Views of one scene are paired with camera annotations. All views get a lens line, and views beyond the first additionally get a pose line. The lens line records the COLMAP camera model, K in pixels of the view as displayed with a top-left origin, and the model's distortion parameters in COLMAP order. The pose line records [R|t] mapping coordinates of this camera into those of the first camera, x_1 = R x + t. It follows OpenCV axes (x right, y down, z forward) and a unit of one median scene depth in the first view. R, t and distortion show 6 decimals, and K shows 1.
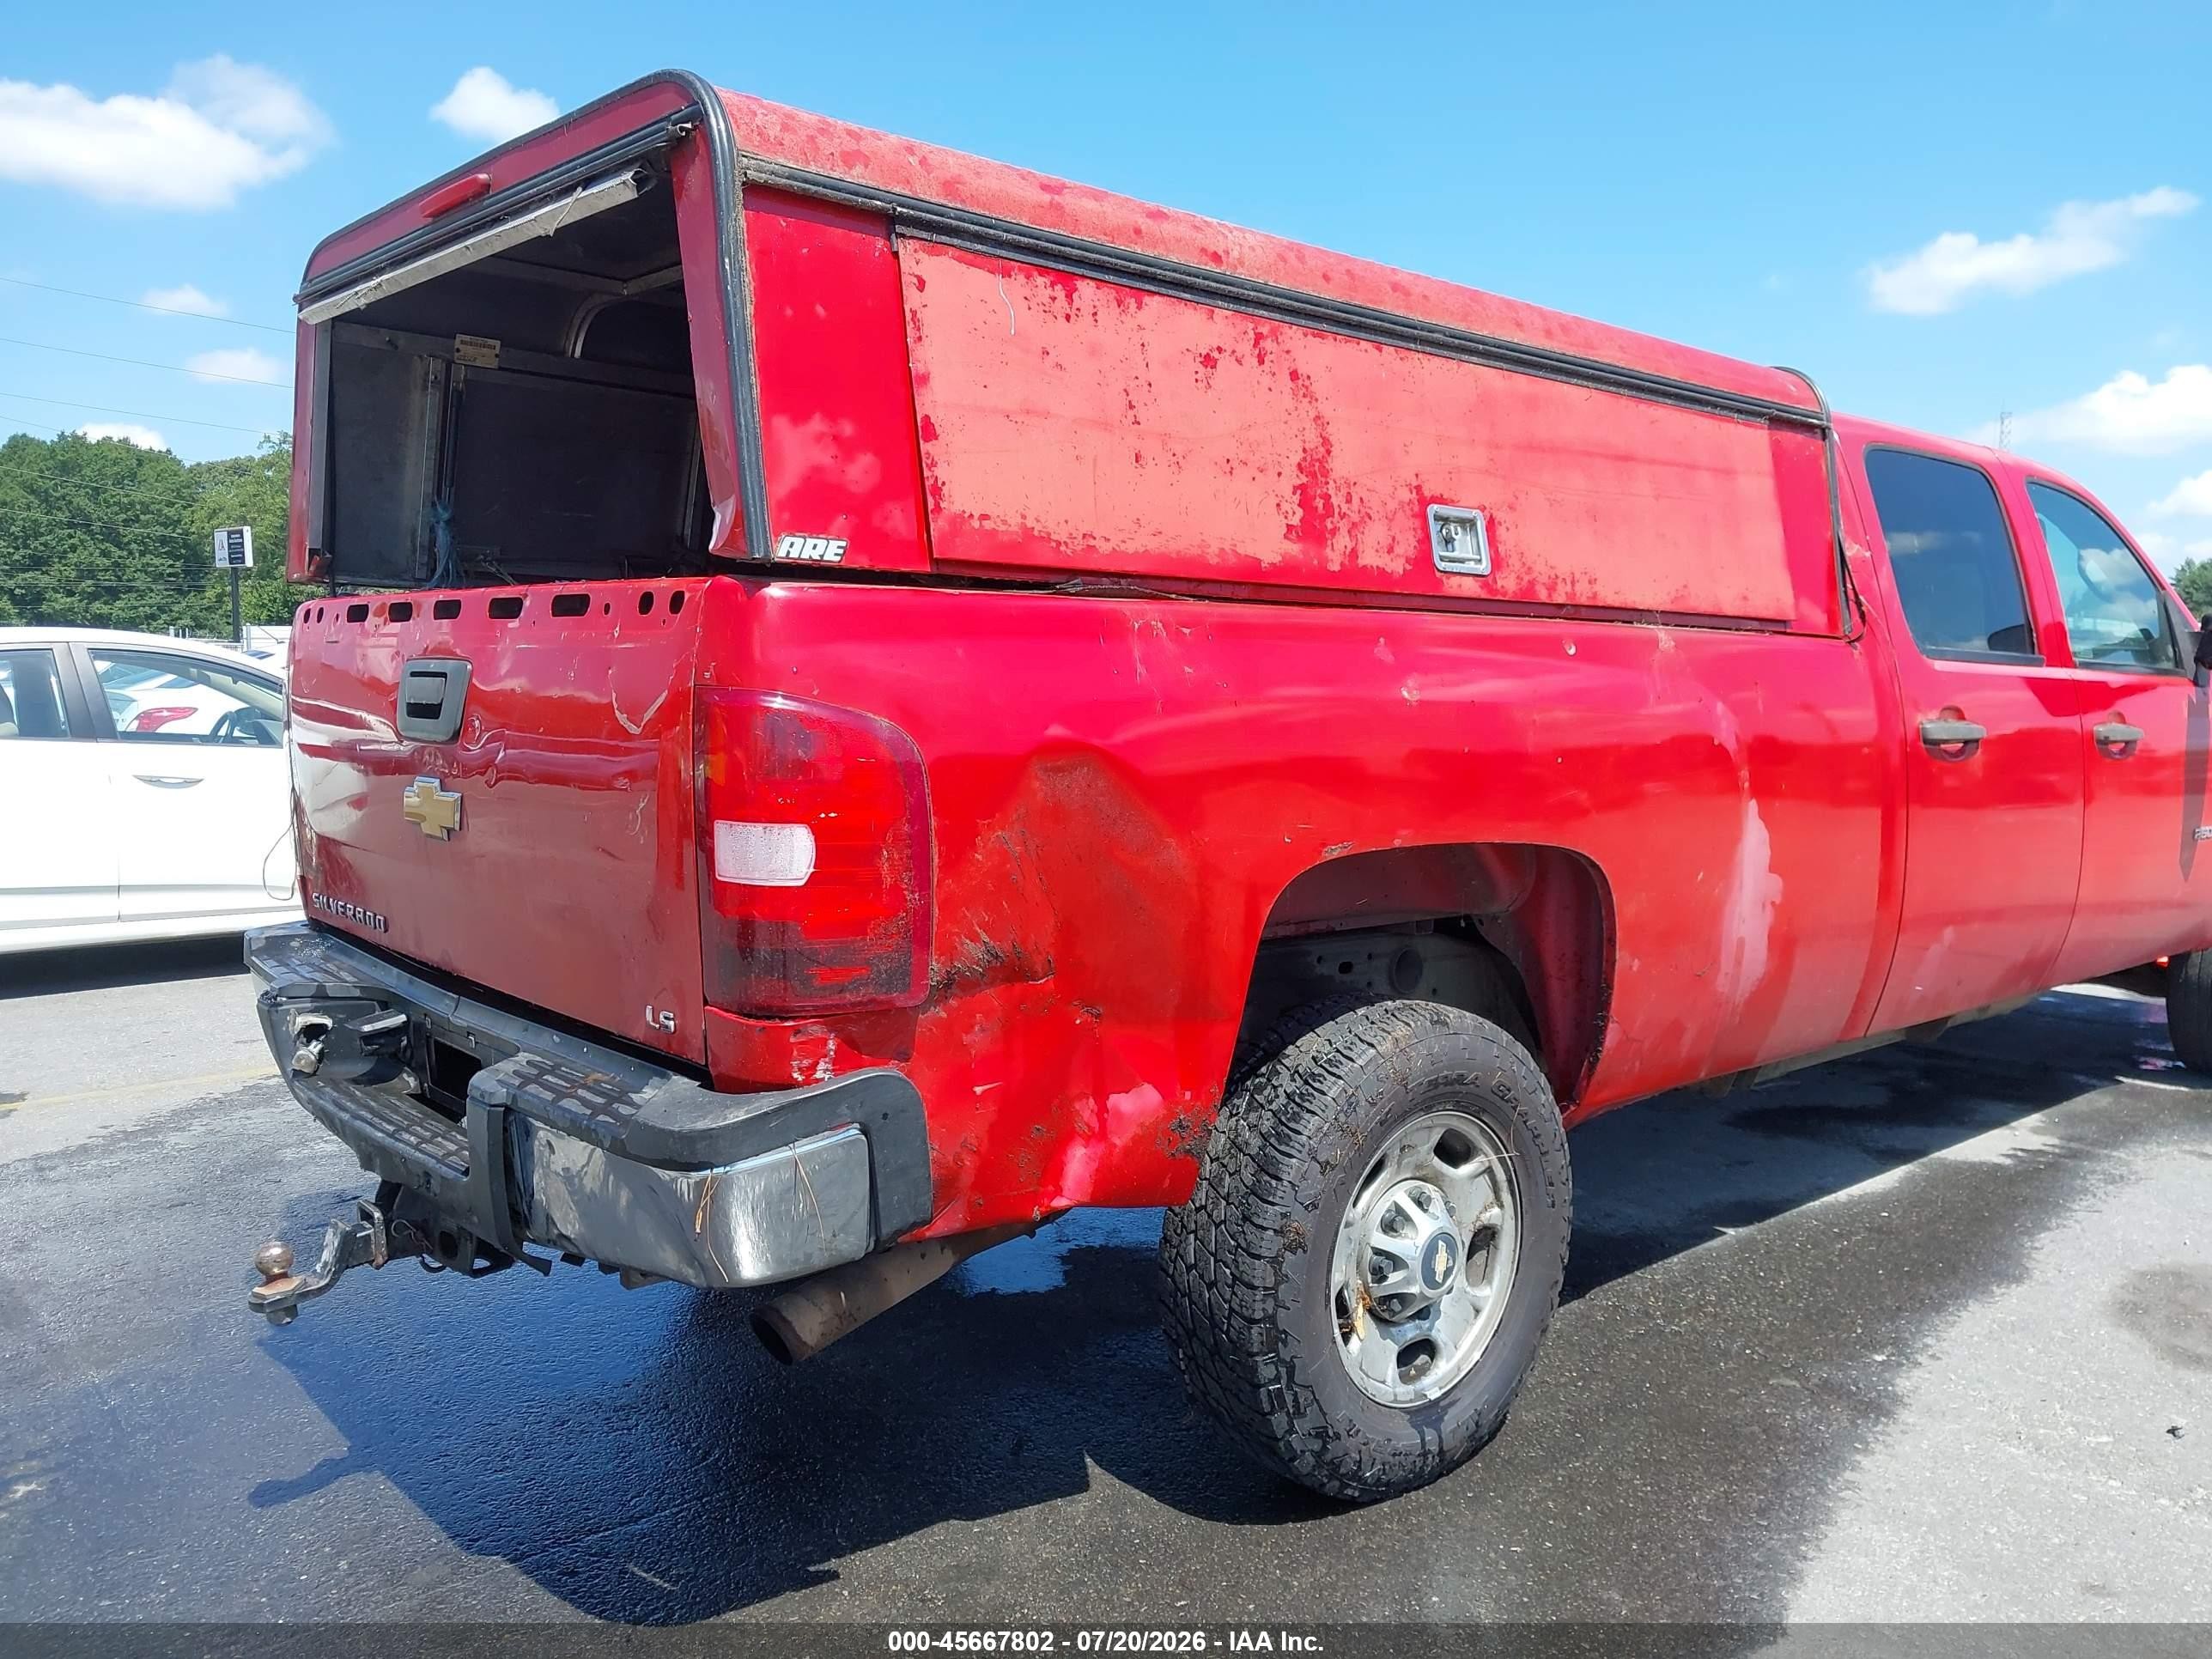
lens RADIAL K [[1748.3, 0, 1123.6], [0, 1748.3, 842.9], [0, 0, 1]] dist [0.009832, -0.007650]
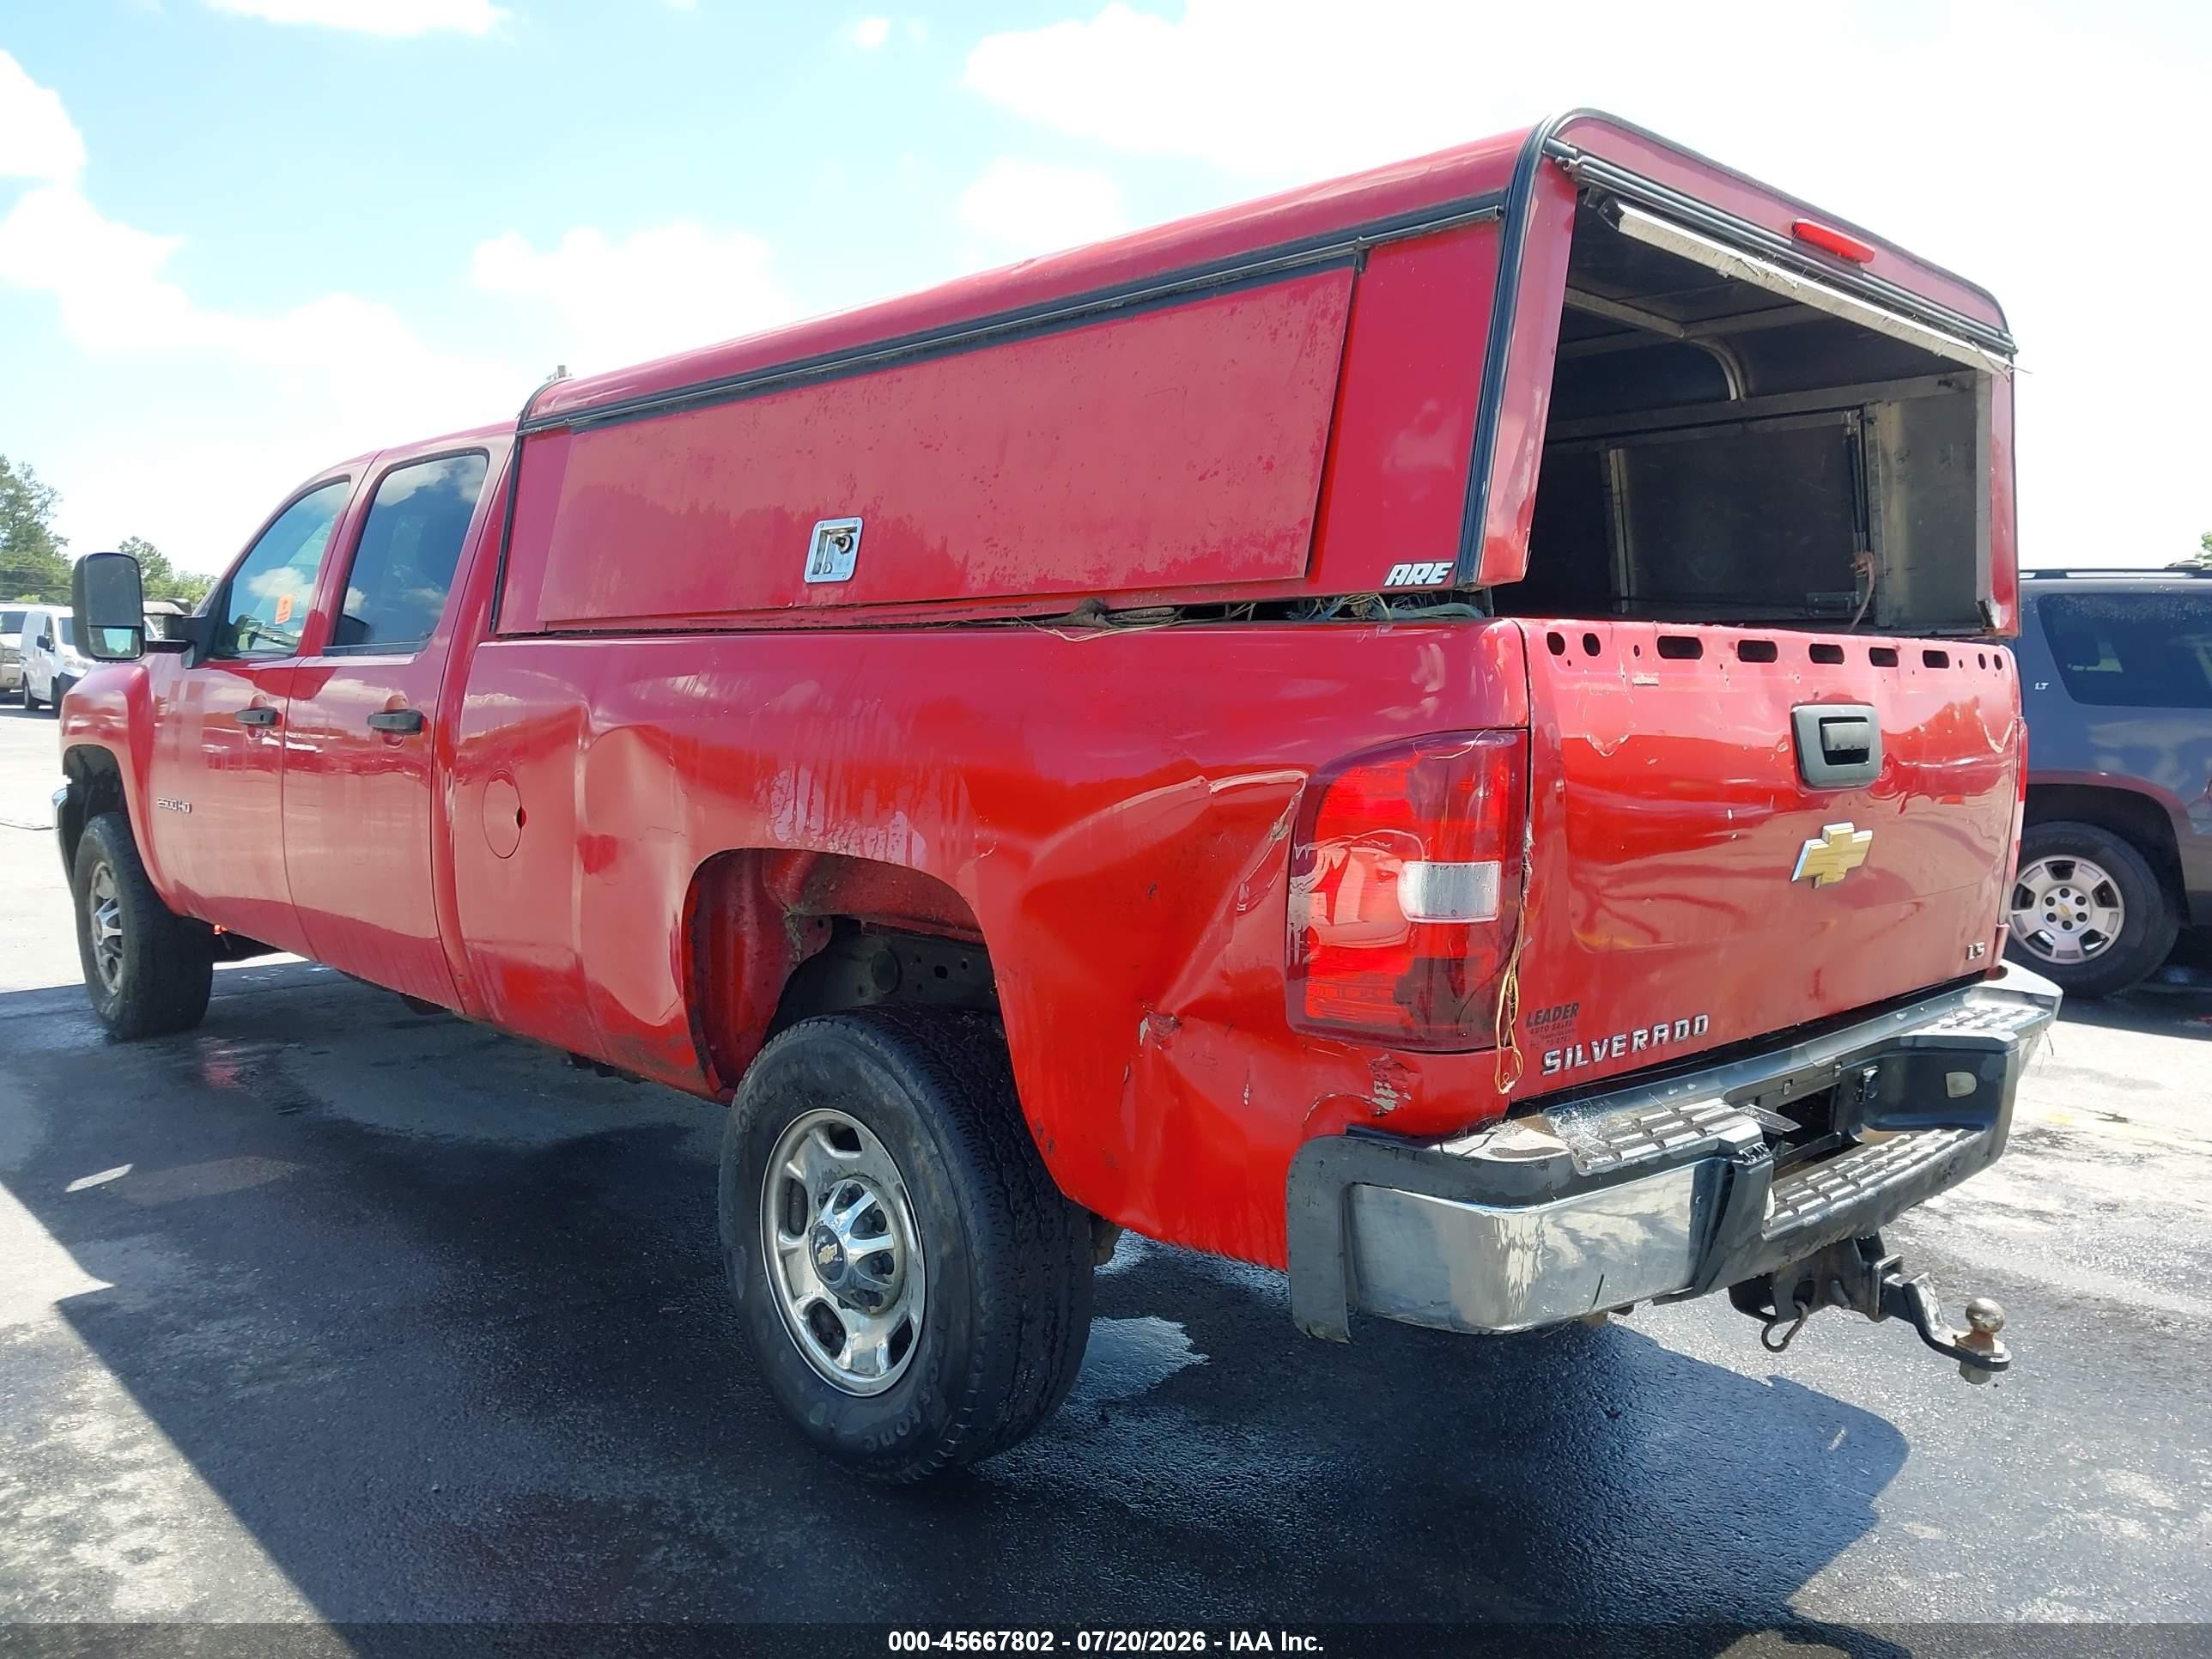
lens RADIAL K [[1748.3, 0, 1119.7], [0, 1748.3, 833.4], [0, 0, 1]] dist [0.009832, -0.007650]
pose [[-0.051272, -0.110256, 0.992580, -1.276373], [0.082055, 0.990062, 0.114215, -0.167584], [-0.995308, 0.087302, -0.041715, 1.357063]]
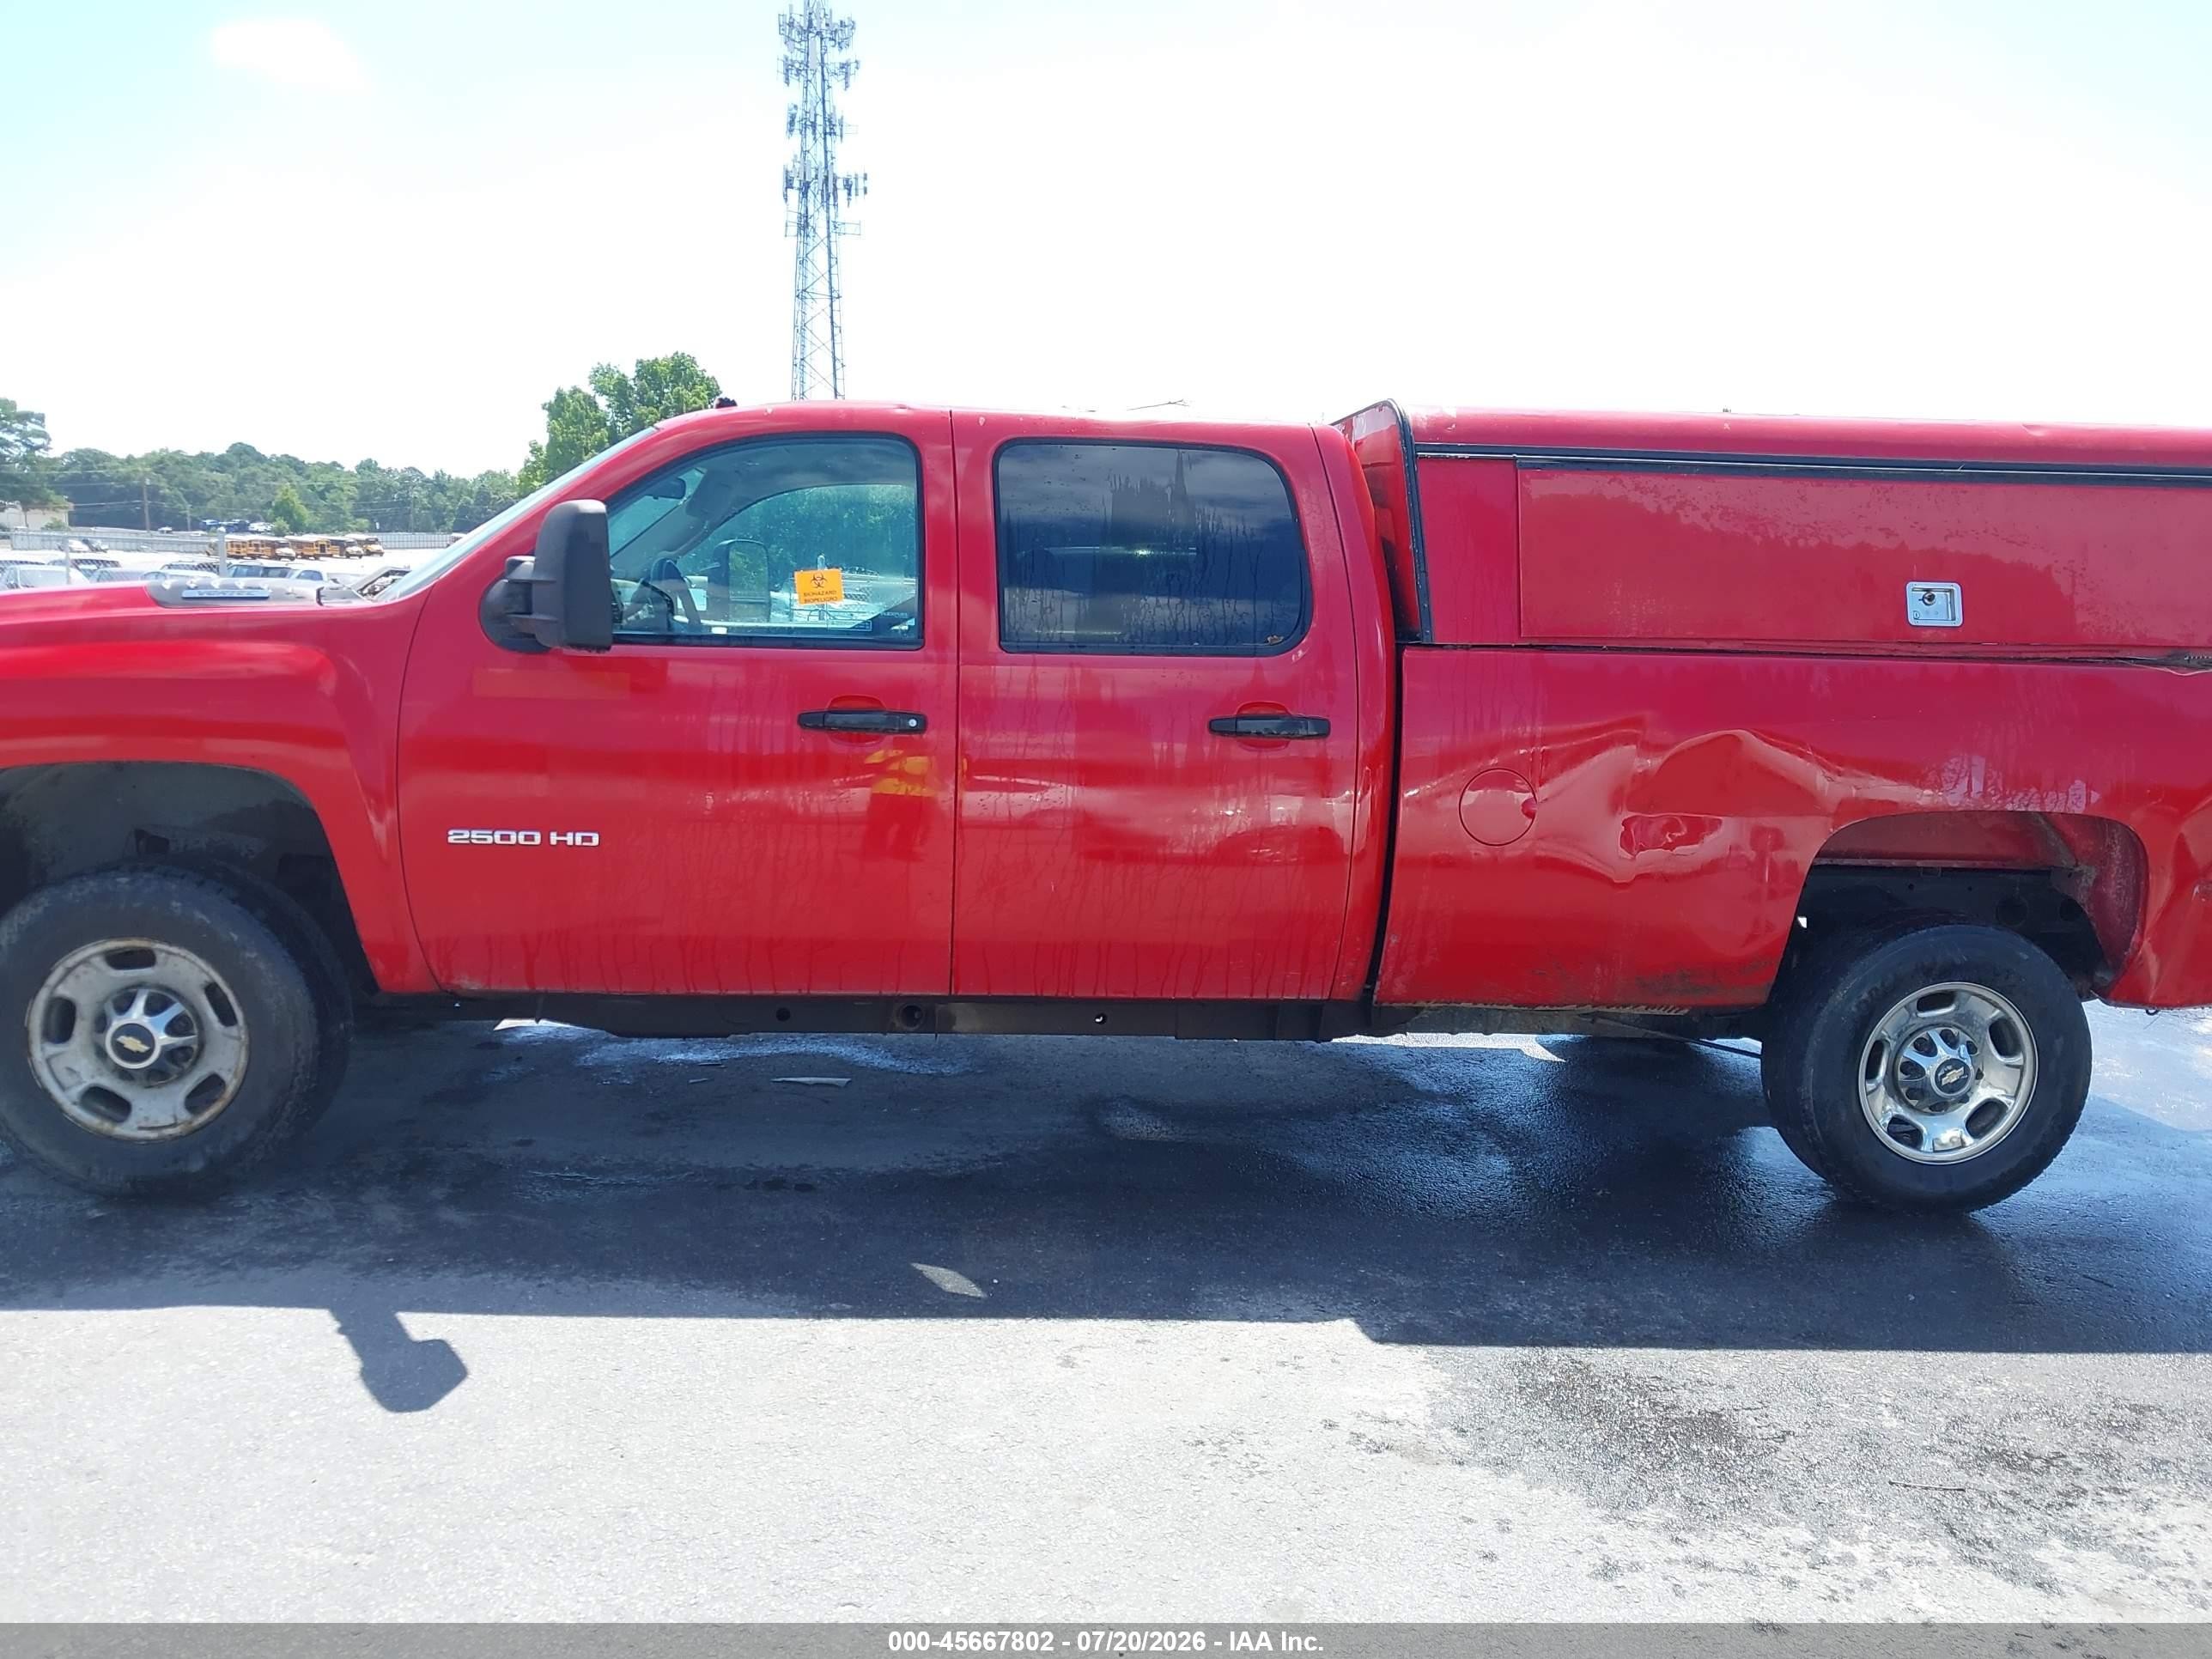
lens RADIAL K [[1748.3, 0, 1113.8], [0, 1748.3, 833.3], [0, 0, 1]] dist [0.009832, -0.007650]
pose [[-0.817731, -0.123081, 0.562287, -0.521234], [0.005071, 0.975293, 0.220859, -0.374609], [-0.575578, 0.183455, -0.796903, 3.117415]]
